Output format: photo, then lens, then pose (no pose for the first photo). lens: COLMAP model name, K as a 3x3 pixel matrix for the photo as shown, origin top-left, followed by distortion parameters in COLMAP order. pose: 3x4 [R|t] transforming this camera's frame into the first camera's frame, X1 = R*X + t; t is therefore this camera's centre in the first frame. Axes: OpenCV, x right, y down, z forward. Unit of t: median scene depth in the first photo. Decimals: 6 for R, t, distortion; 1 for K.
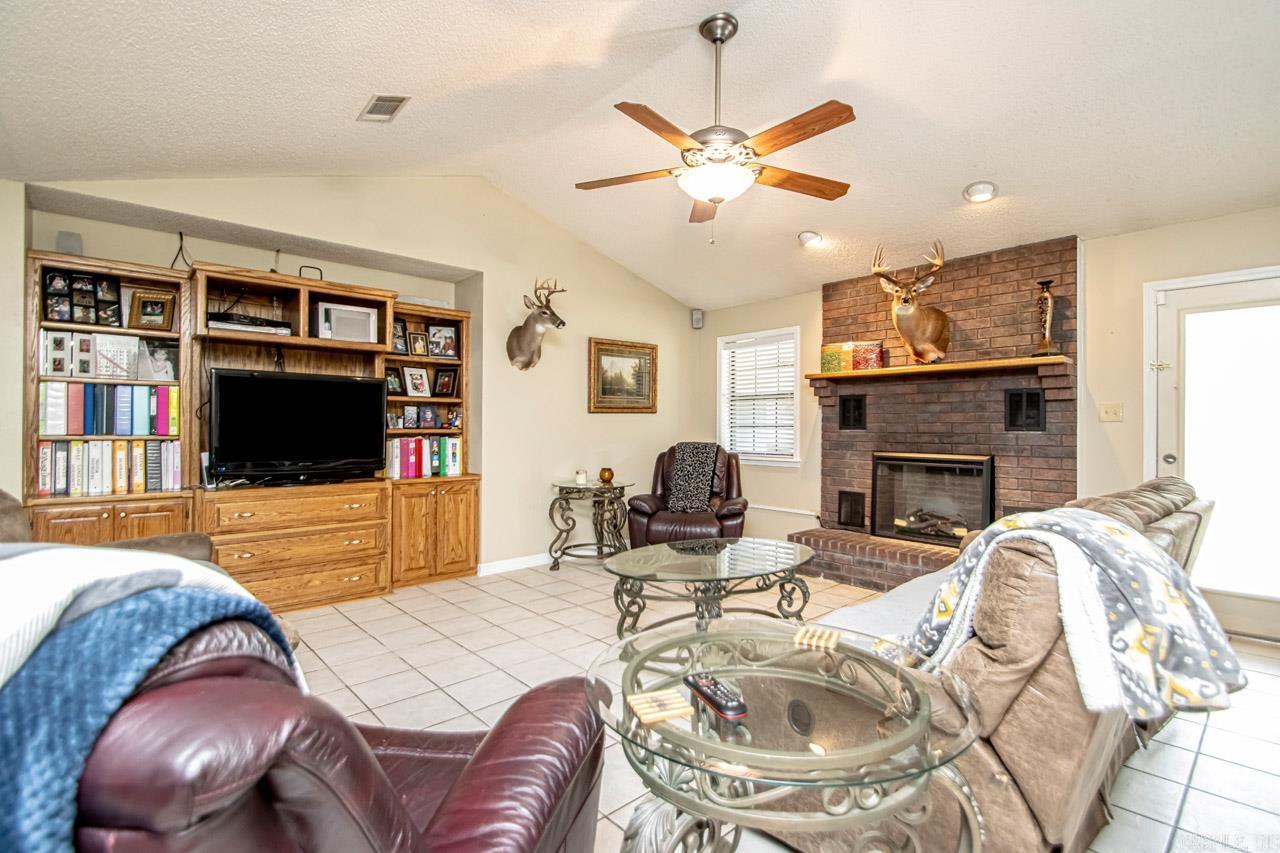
lens RADIAL K [[594.2, 0, 644.2], [0, 594.2, 423.7], [0, 0, 1]] dist [0.020842, -0.018135]
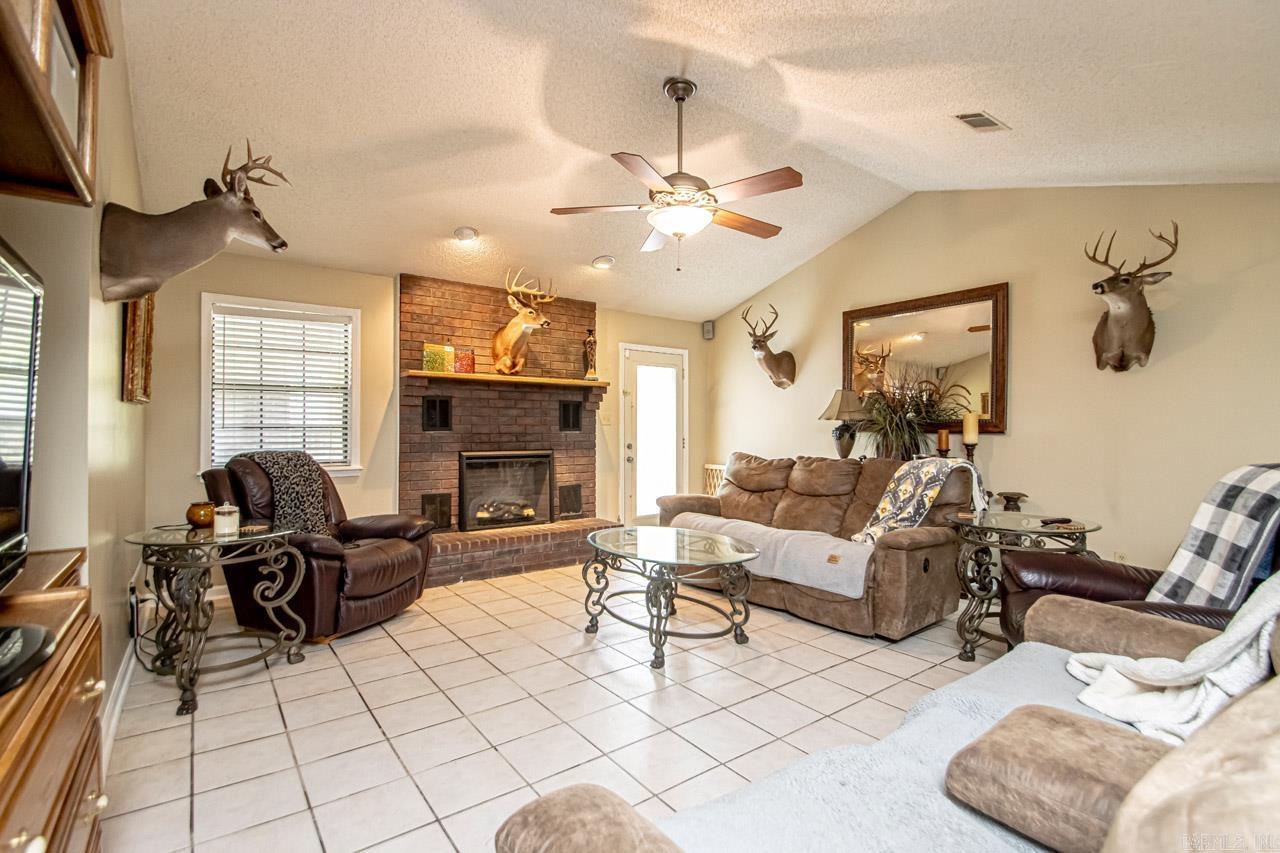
lens RADIAL K [[594.2, 0, 644.9], [0, 594.2, 426.4], [0, 0, 1]] dist [0.020842, -0.018135]
pose [[0.102269, 0.003325, 0.994751, -0.652547], [-0.003590, 0.999989, -0.002974, 0.004394], [-0.994750, -0.003267, 0.102280, 0.602401]]
